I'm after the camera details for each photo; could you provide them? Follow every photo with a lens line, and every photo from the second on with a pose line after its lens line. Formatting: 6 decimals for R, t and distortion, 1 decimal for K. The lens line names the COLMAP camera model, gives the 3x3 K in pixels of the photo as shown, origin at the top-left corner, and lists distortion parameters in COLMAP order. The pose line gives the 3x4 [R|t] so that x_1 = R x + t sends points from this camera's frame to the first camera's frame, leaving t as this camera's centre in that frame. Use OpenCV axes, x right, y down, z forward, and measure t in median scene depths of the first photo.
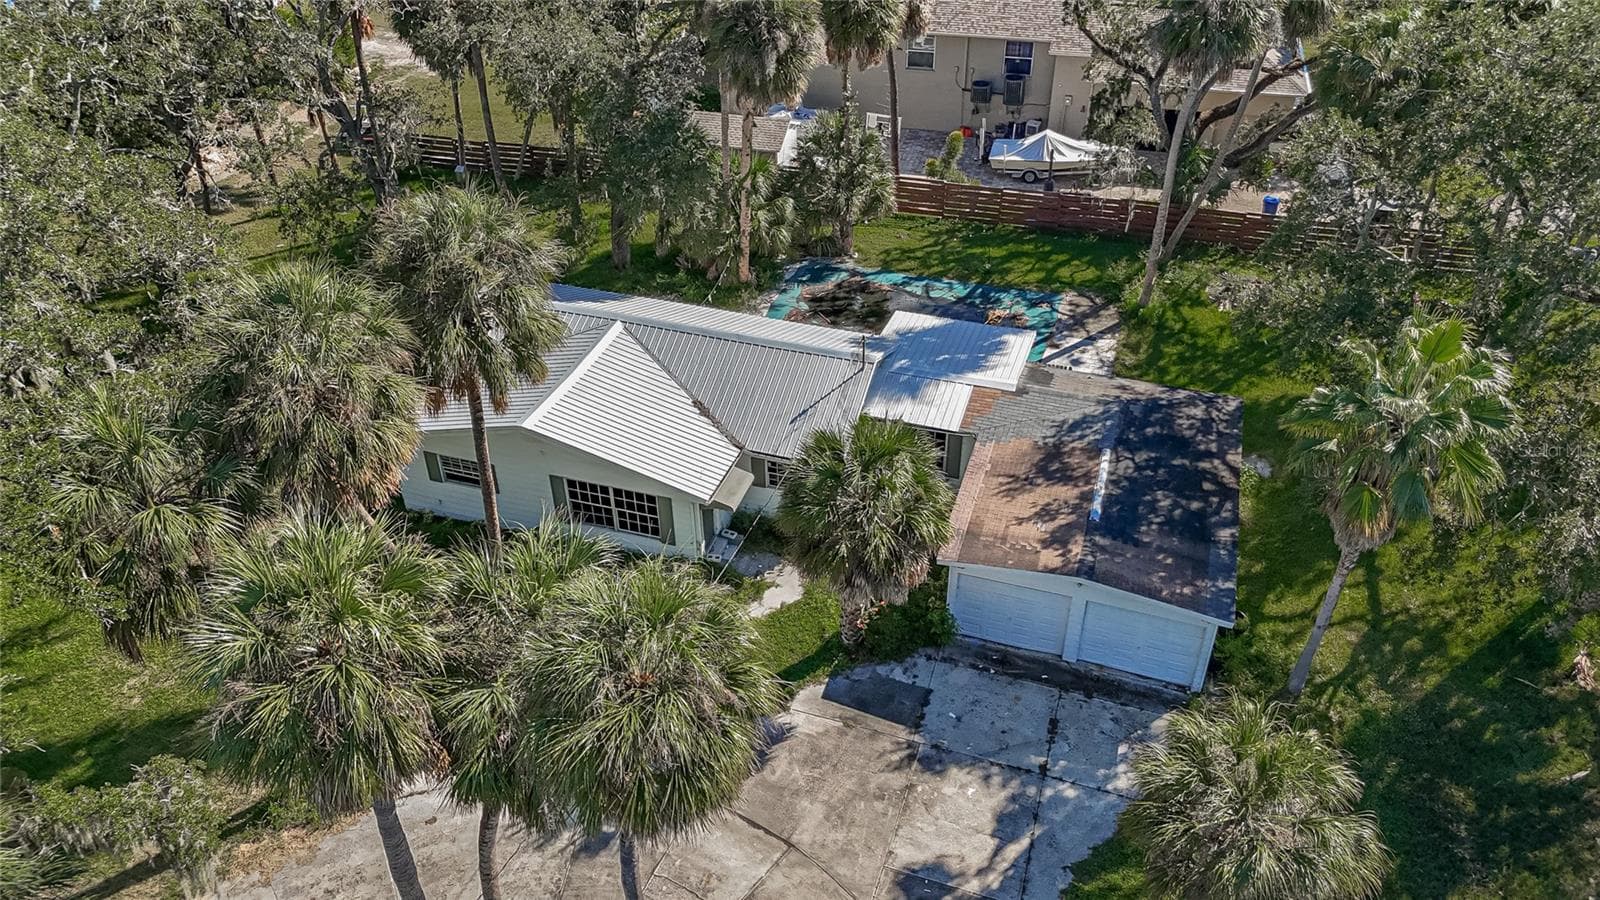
lens RADIAL K [[1183.6, 0, 804.5], [0, 1183.6, 449.6], [0, 0, 1]] dist [0.079160, -0.079430]
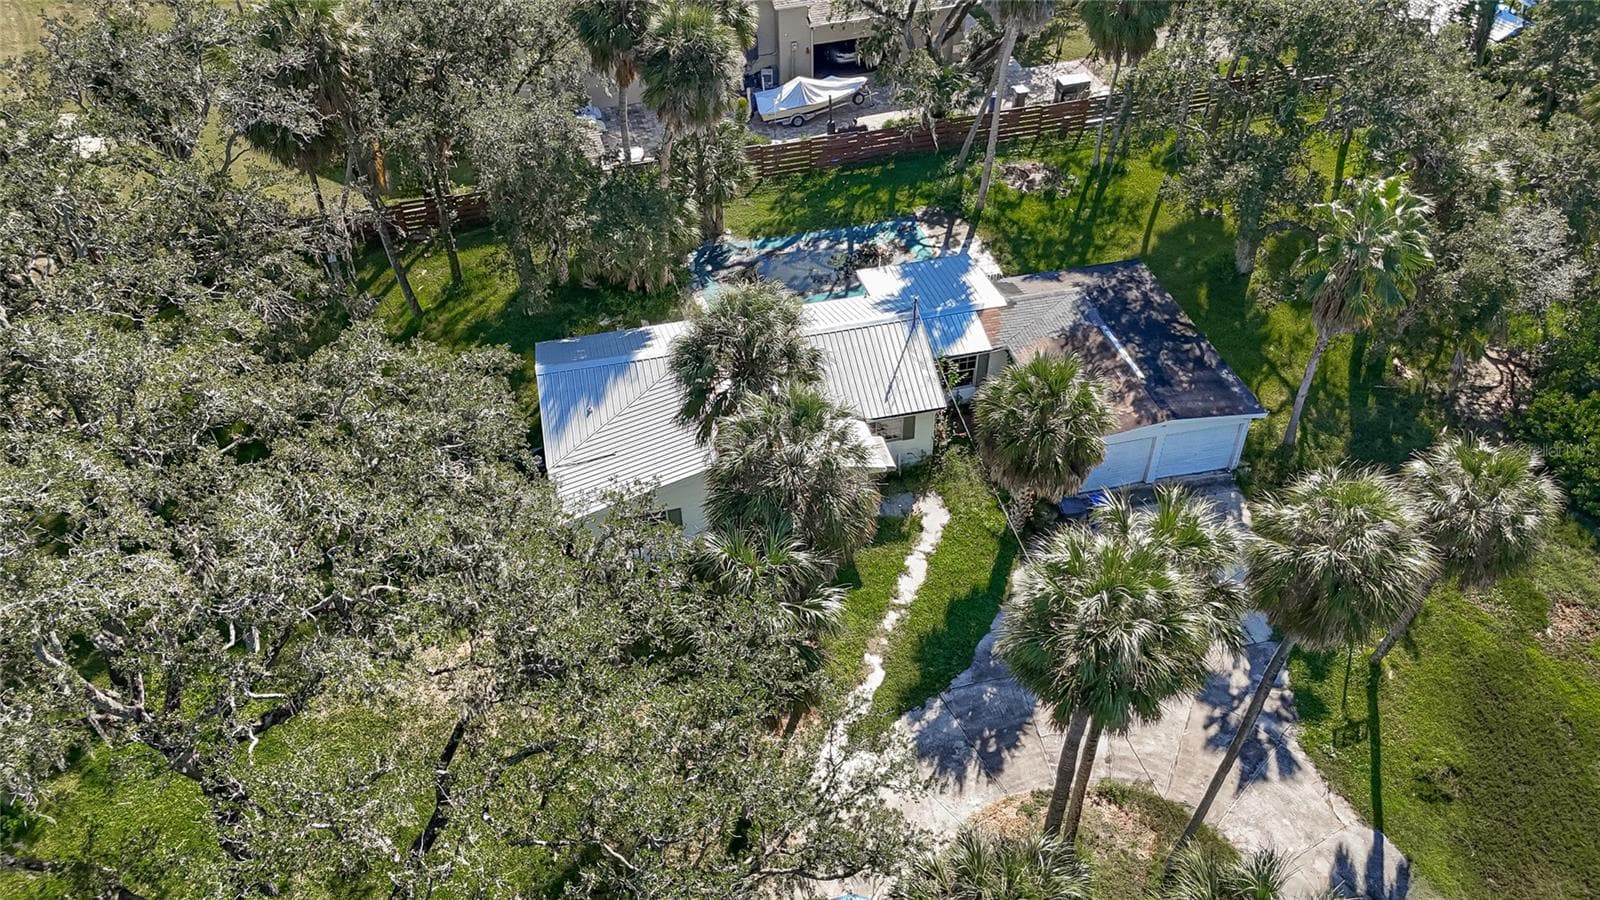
lens RADIAL K [[1181.6, 0, 800.0], [0, 1181.6, 450.0], [0, 0, 1]] dist [0.069353, -0.069001]
pose [[0.856666, -0.348608, 0.380257, -0.552179], [0.313779, 0.937202, 0.152296, -0.167421], [-0.409470, -0.011150, 0.912256, -0.065643]]
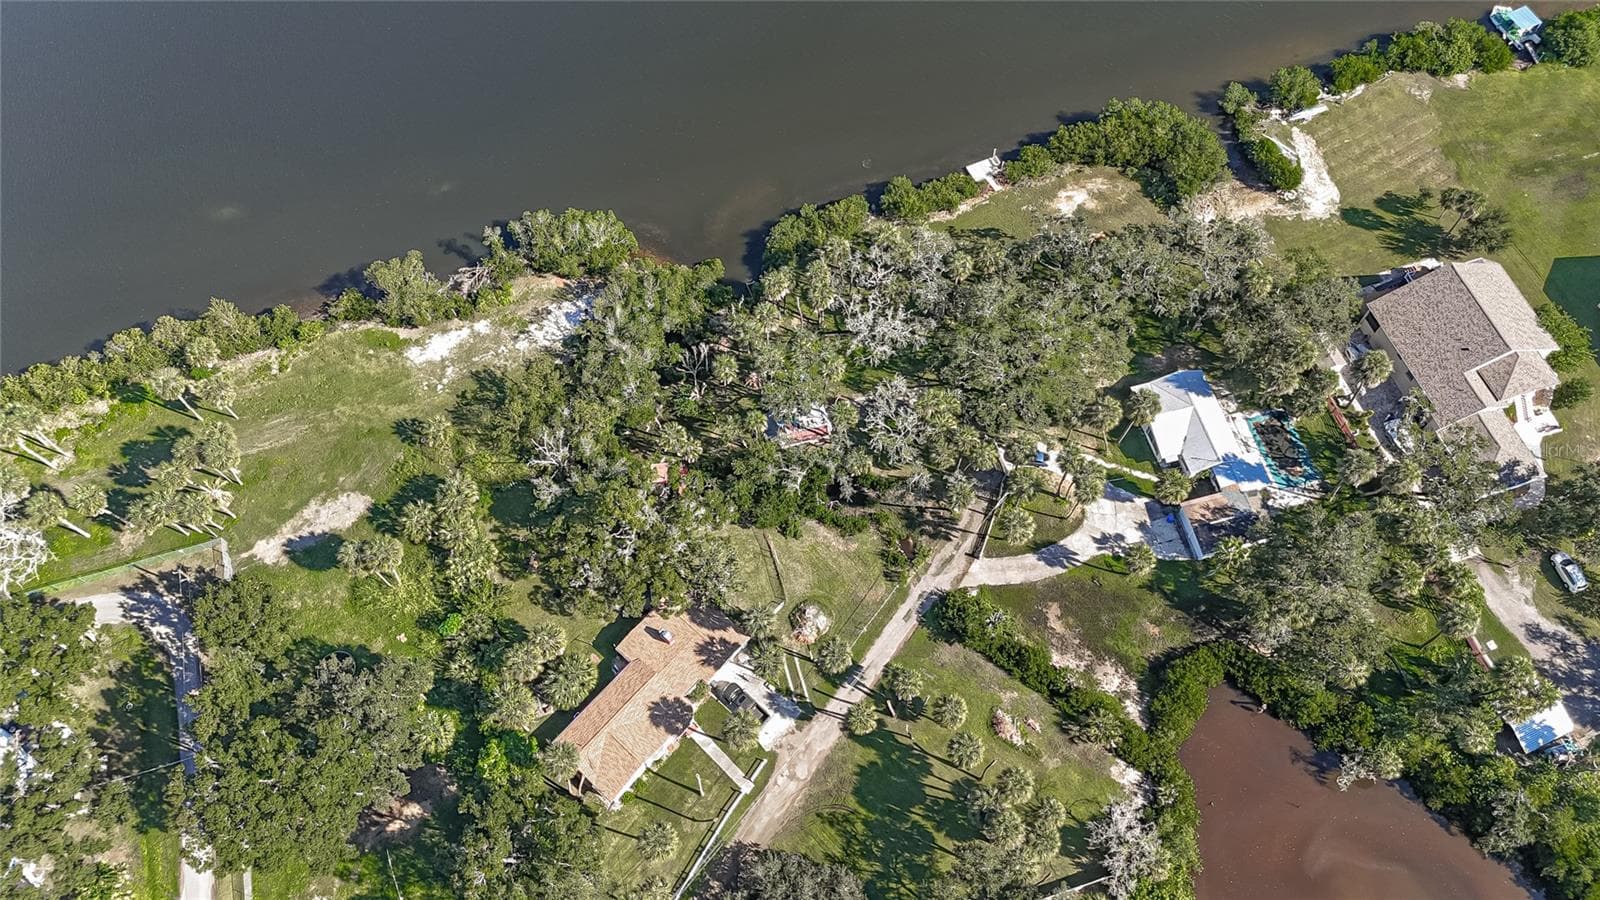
lens RADIAL K [[1188.0, 0, 797.4], [0, 1188.0, 445.3], [0, 0, 1]] dist [0.102936, -0.127919]
pose [[0.539659, 0.751649, -0.379198, 0.822339], [-0.479636, 0.644670, 0.595273, -1.933430], [0.691894, -0.139367, 0.708420, -3.071746]]
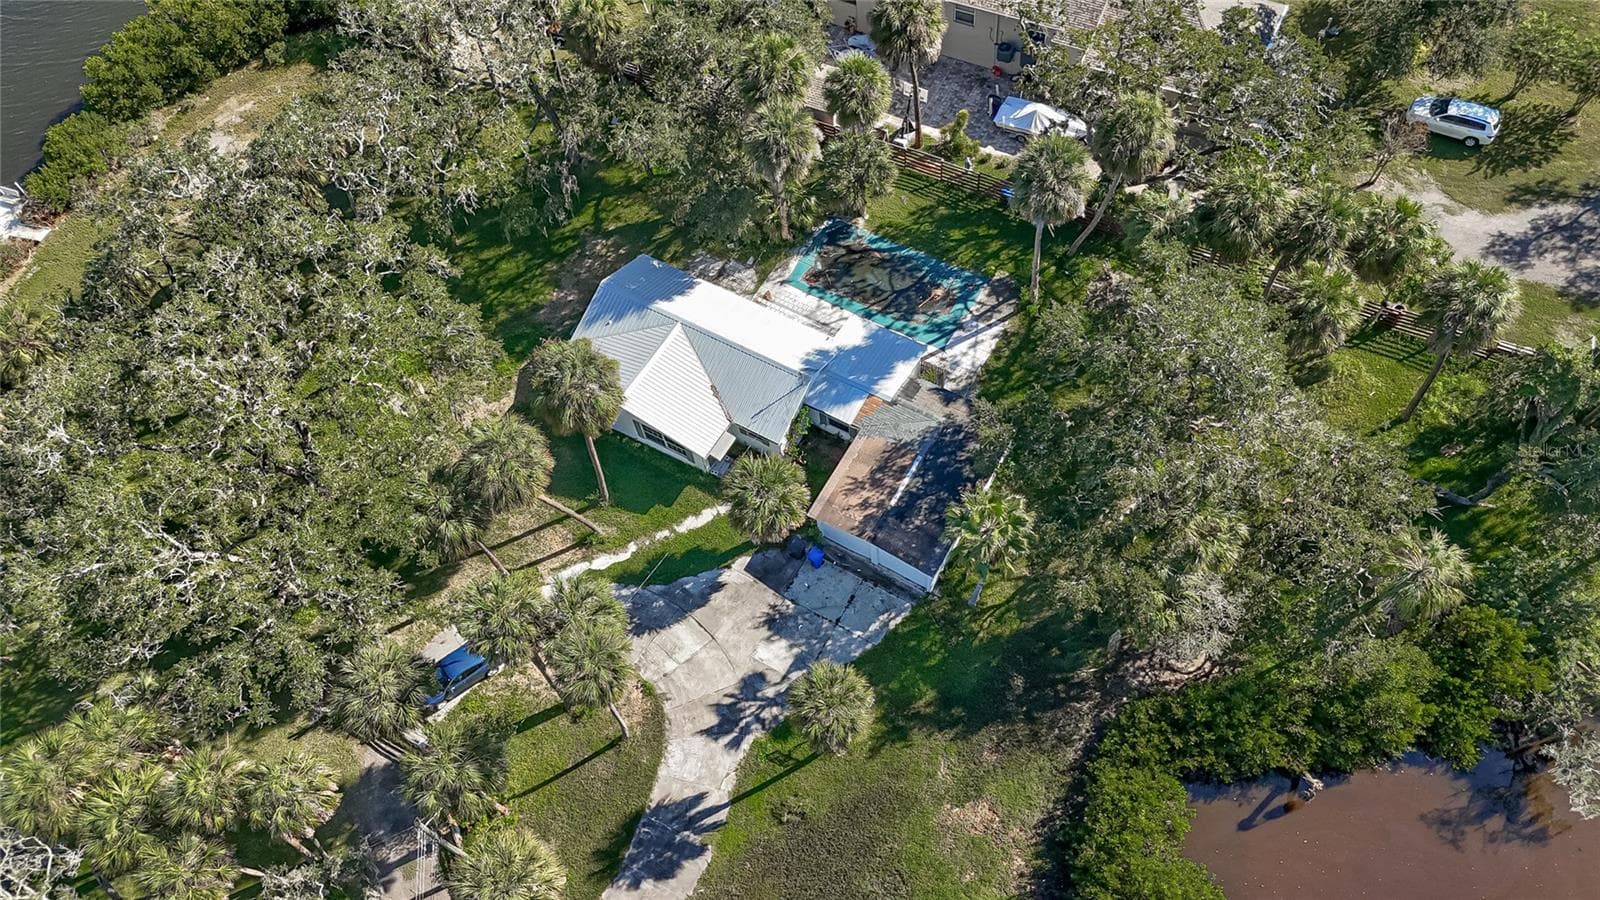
lens RADIAL K [[1183.6, 0, 804.5], [0, 1183.6, 449.6], [0, 0, 1]] dist [0.079160, -0.079430]
pose [[0.974113, 0.153196, -0.166237, 0.358941], [-0.072673, 0.908543, 0.411422, -0.701828], [0.214062, -0.388691, 0.896157, -0.630436]]
